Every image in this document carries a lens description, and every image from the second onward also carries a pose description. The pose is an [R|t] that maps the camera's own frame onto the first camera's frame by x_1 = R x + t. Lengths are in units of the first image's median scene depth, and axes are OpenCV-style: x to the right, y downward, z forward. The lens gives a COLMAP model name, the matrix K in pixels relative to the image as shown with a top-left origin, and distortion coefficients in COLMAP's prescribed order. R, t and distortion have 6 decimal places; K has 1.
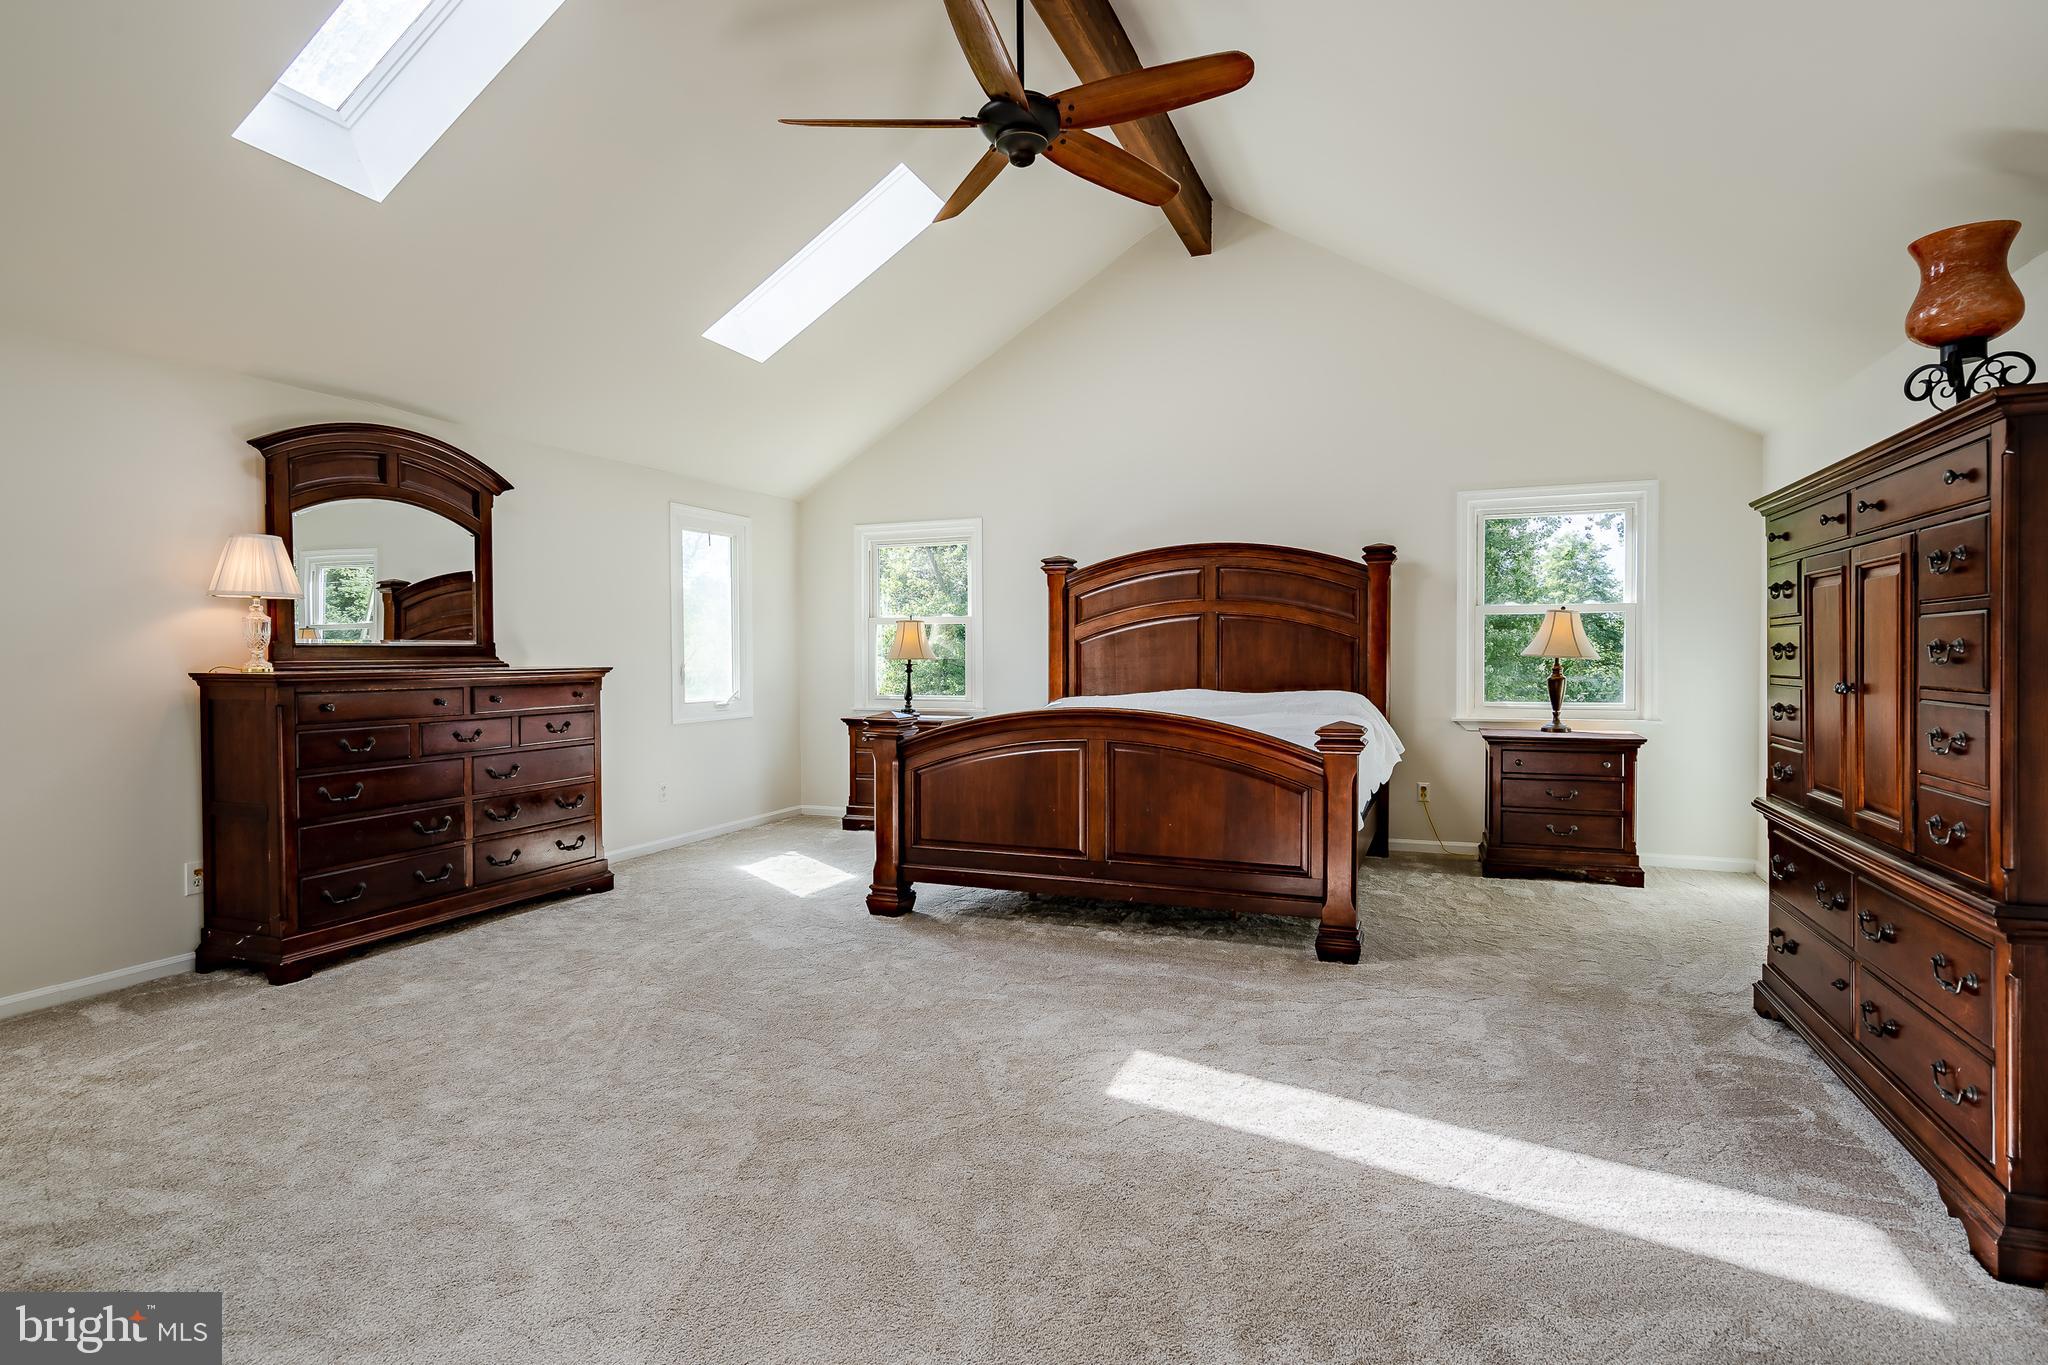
lens RADIAL K [[1080.6, 0, 1022.4], [0, 1080.6, 672.7], [0, 0, 1]] dist [0.002189, -0.000209]
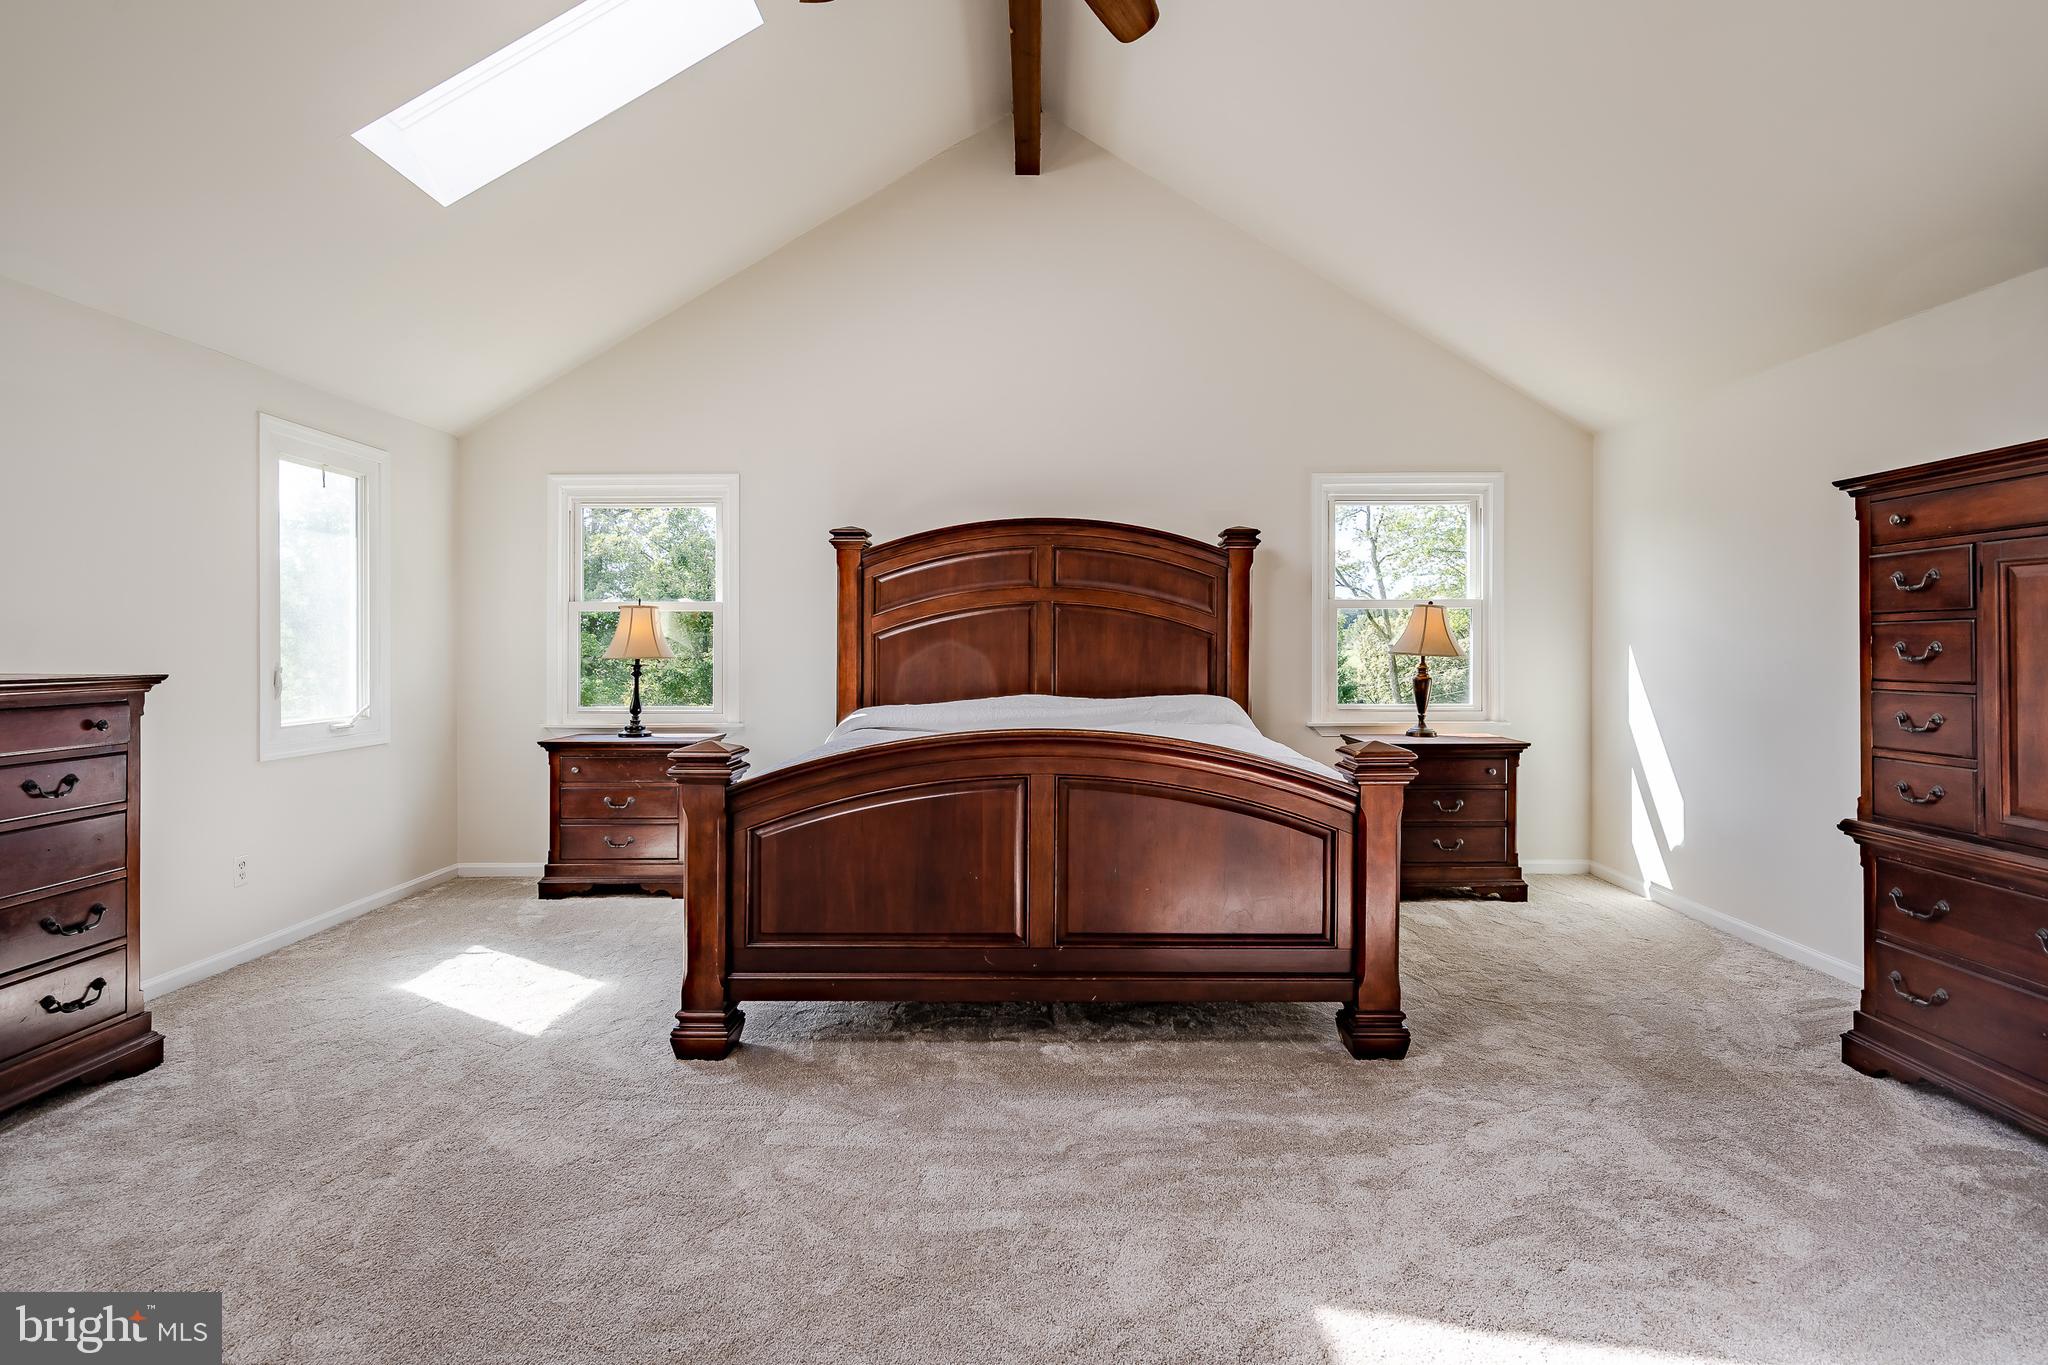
lens RADIAL K [[1050.4, 0, 1039.6], [0, 1050.4, 644.4], [0, 0, 1]] dist [0.001122, 0.000760]
pose [[0.925654, 0.003325, 0.378356, -0.164164], [0.005070, 0.999763, -0.021191, -0.007092], [-0.378337, 0.021534, 0.925418, 0.312030]]
